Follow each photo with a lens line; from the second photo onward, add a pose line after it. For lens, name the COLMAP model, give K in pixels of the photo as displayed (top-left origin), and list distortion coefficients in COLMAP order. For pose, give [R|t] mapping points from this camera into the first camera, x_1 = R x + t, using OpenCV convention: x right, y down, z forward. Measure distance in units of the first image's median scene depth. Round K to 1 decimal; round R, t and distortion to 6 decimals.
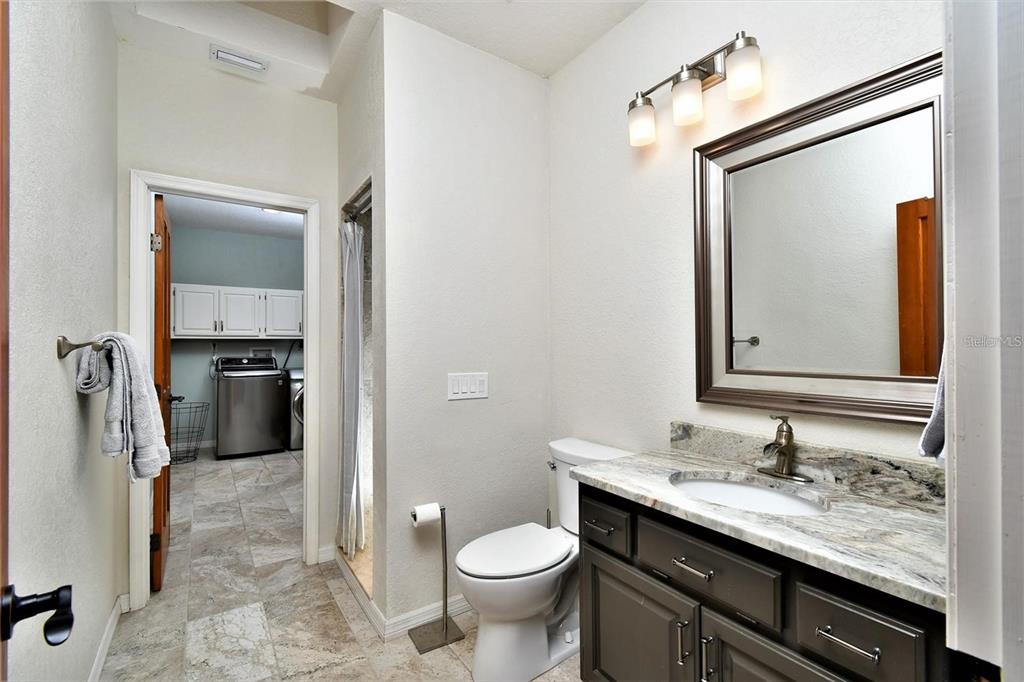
lens RADIAL K [[456.1, 0, 506.7], [0, 456.1, 341.7], [0, 0, 1]] dist [0.002376, 0.000026]
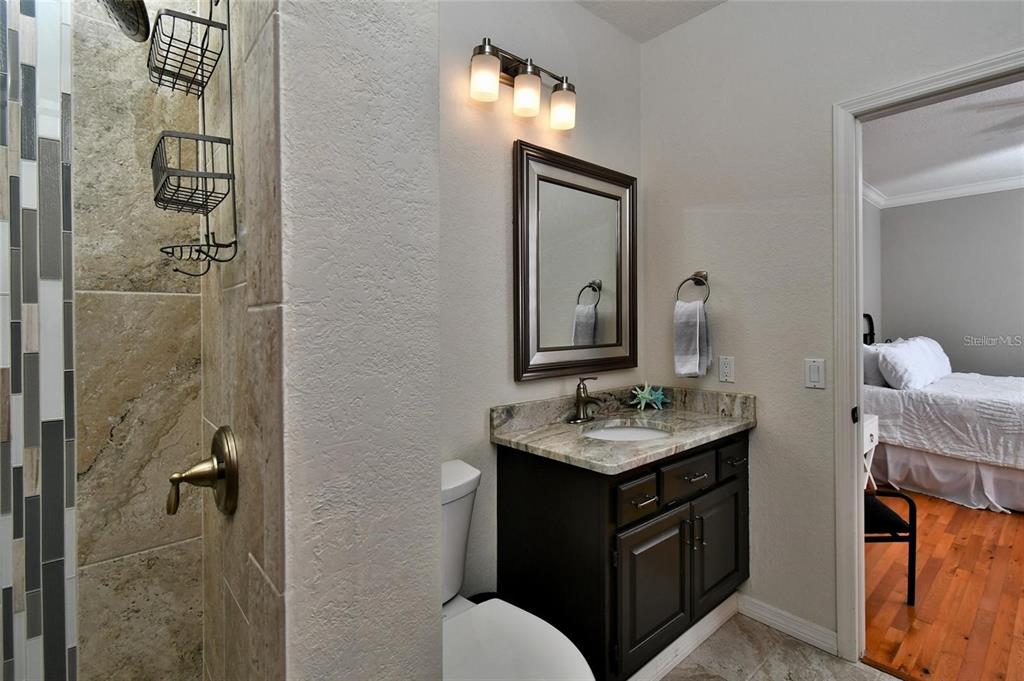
lens RADIAL K [[493.7, 0, 515.9], [0, 493.7, 322.8], [0, 0, 1]] dist [0.001587, 0.000086]
pose [[-0.150743, 0.001396, 0.988572, -0.966015], [-0.002350, 0.999996, -0.001770, -0.001865], [-0.988570, -0.002590, -0.150739, 1.614190]]
